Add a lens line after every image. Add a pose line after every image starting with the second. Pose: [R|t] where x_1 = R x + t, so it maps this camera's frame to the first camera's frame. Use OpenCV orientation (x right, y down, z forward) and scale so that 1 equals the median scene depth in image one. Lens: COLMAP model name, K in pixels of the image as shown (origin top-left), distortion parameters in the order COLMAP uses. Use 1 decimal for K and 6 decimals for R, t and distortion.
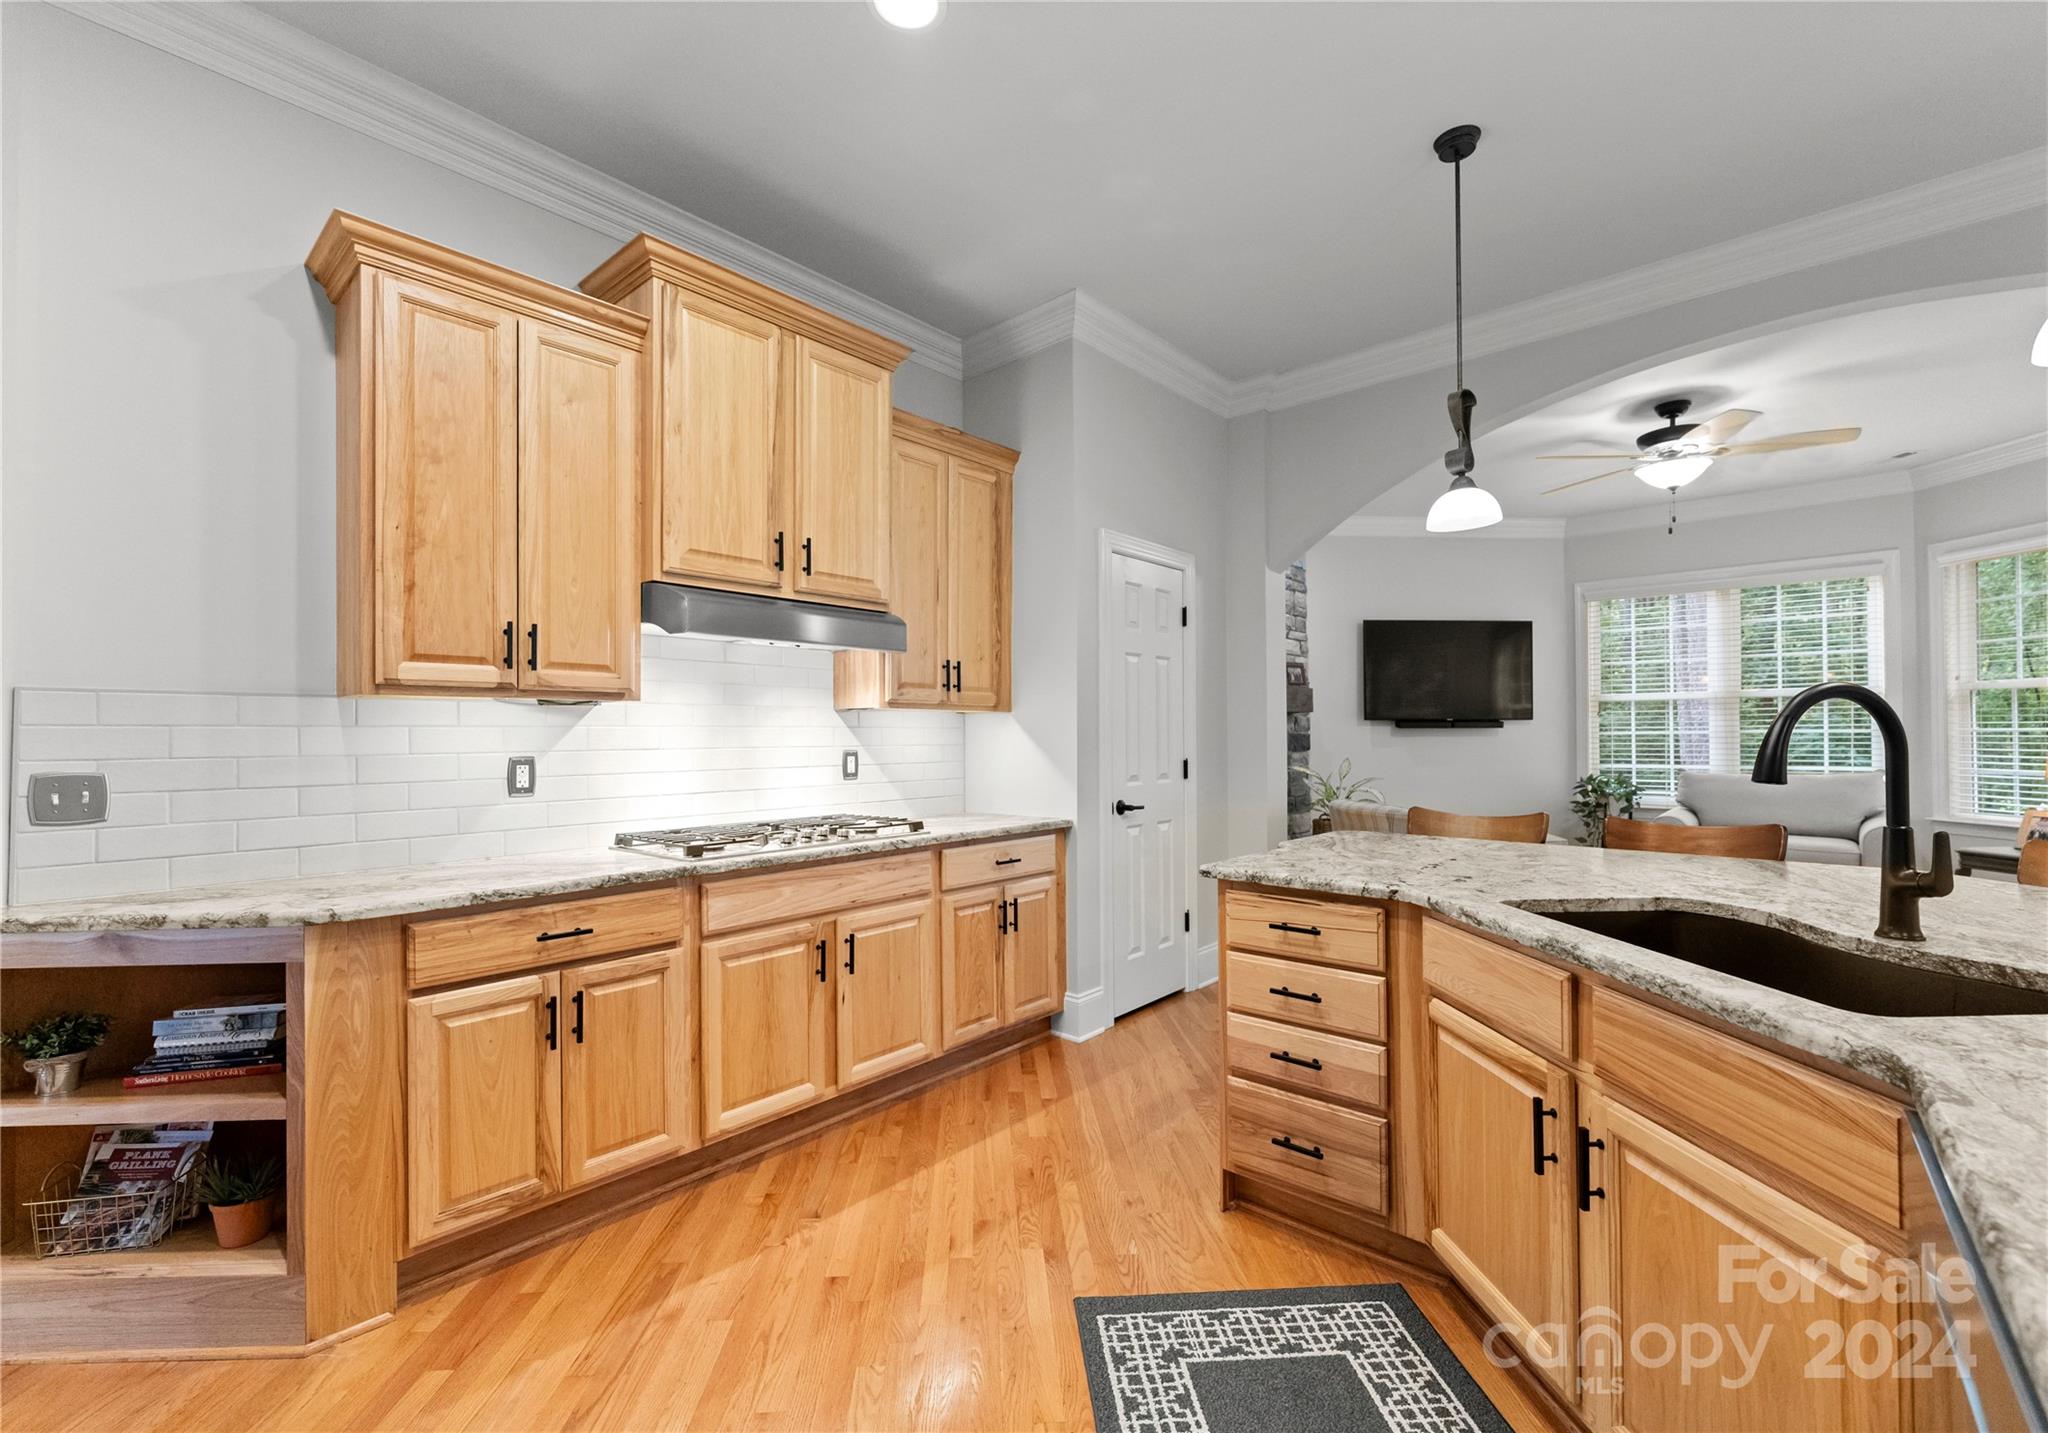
lens RADIAL K [[872.0, 0, 1027.0], [0, 872.0, 733.9], [0, 0, 1]] dist [0.000854, 0.000469]
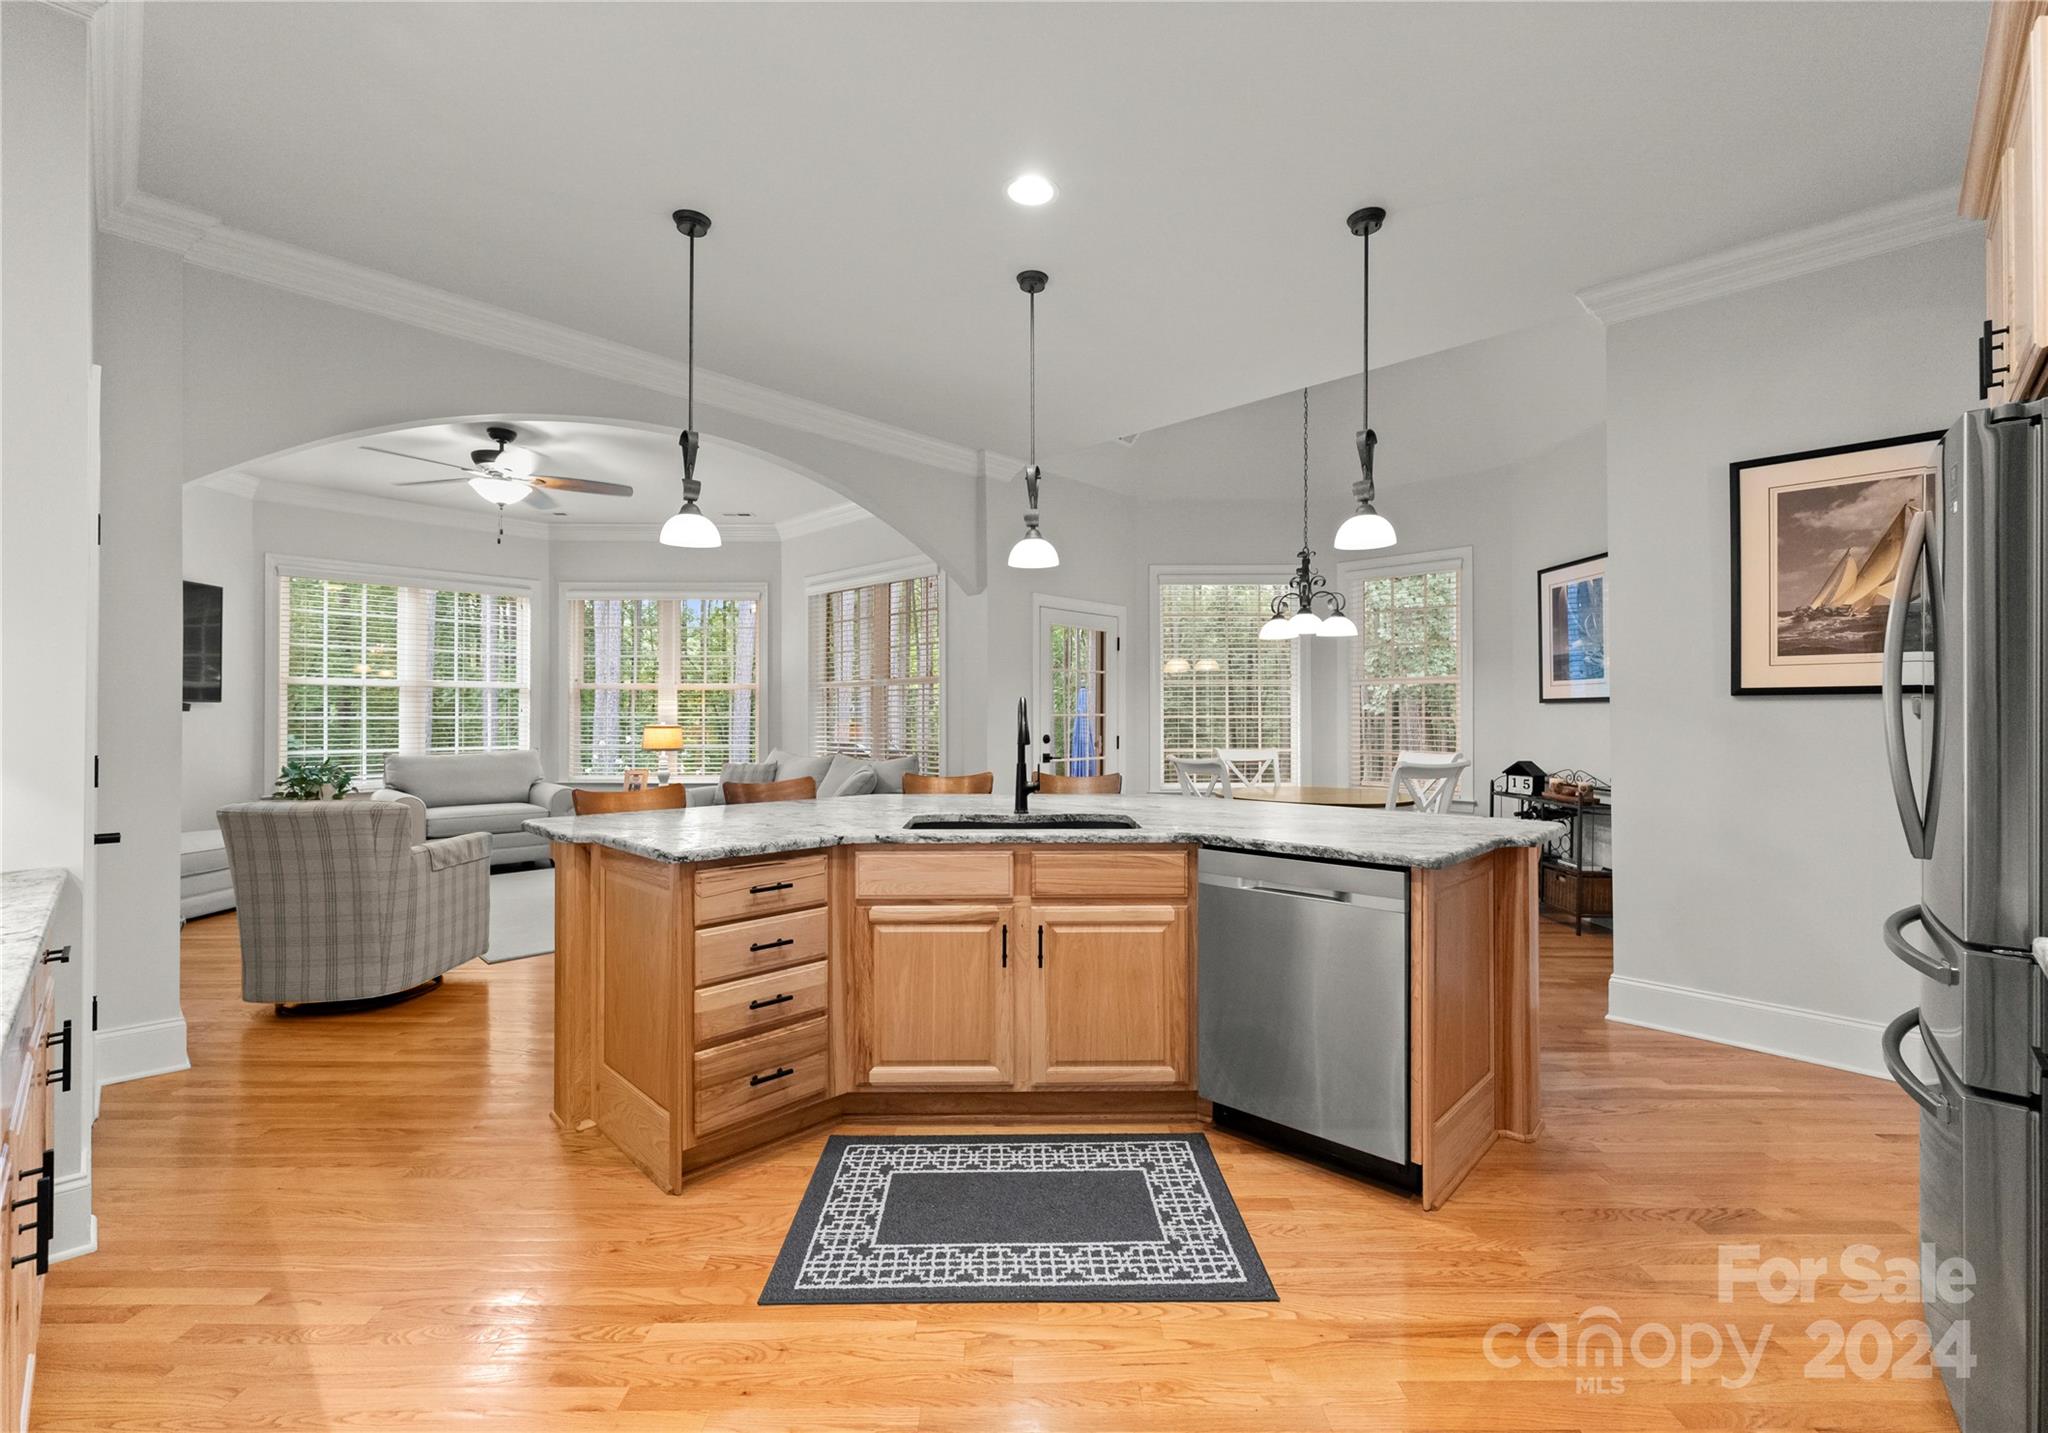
lens RADIAL K [[872.0, 0, 1010.0], [0, 872.0, 714.1], [0, 0, 1]] dist [0.000854, 0.000469]
pose [[0.054675, 0.009825, 0.998456, -0.558689], [-0.004026, 0.999946, -0.009619, 0.001798], [-0.998496, -0.003493, 0.054711, 0.416135]]
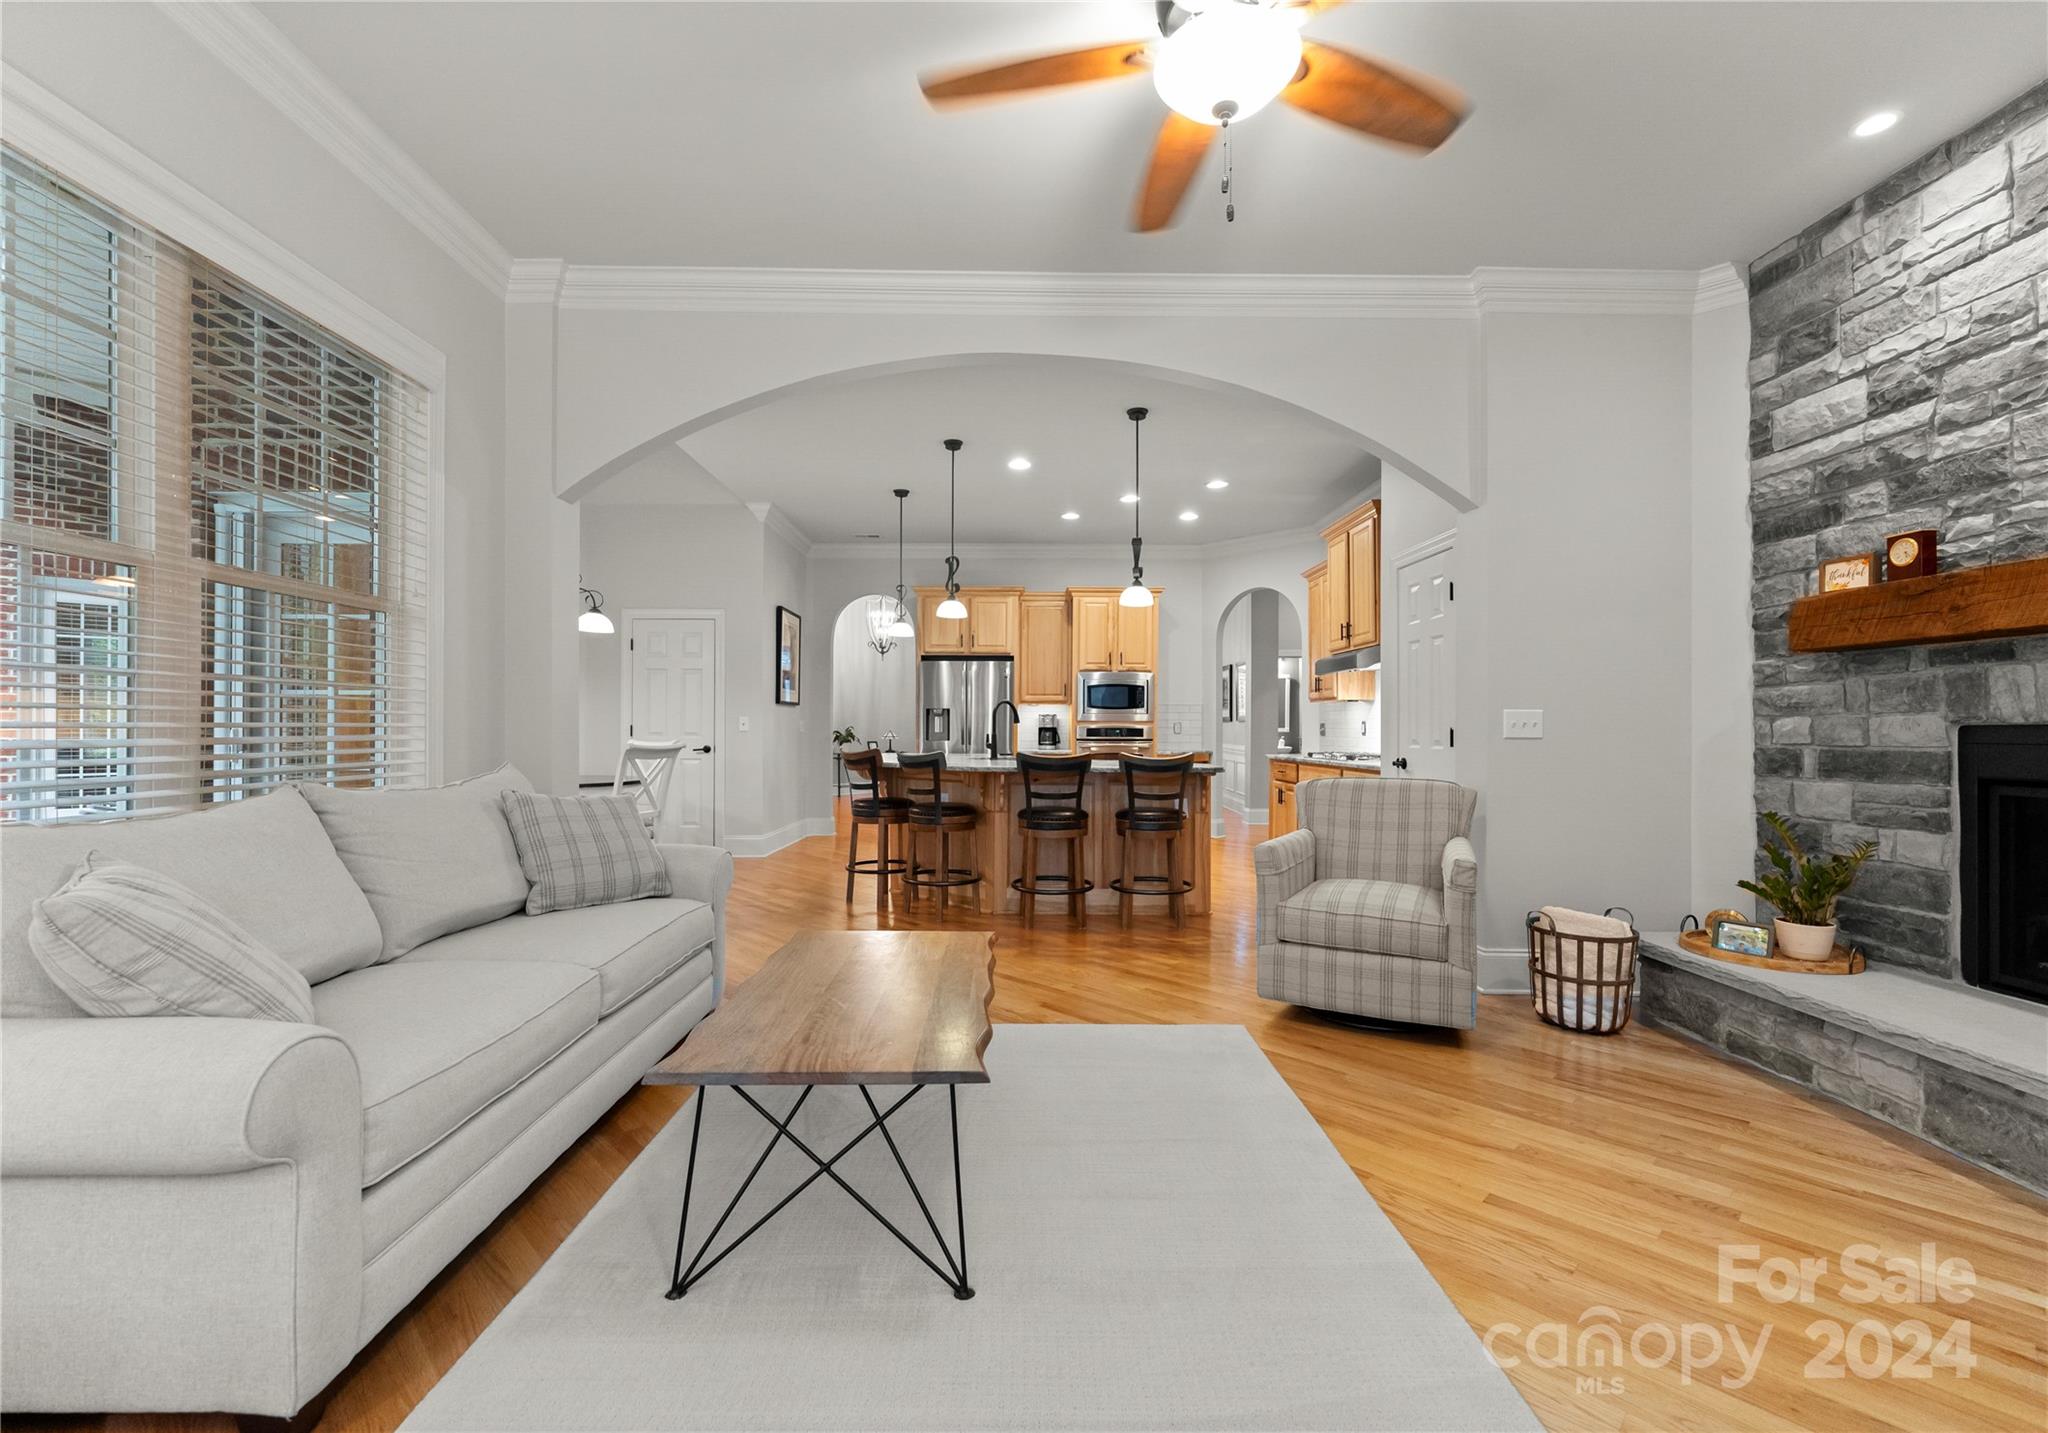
lens RADIAL K [[872.0, 0, 1014.9], [0, 872.0, 722.5], [0, 0, 1]] dist [0.000854, 0.000469]
pose [[-0.751131, -0.001211, -0.660152, 1.708238], [0.002851, 0.999983, -0.005077, 0.035058], [0.660147, -0.005696, -0.751115, 1.951354]]
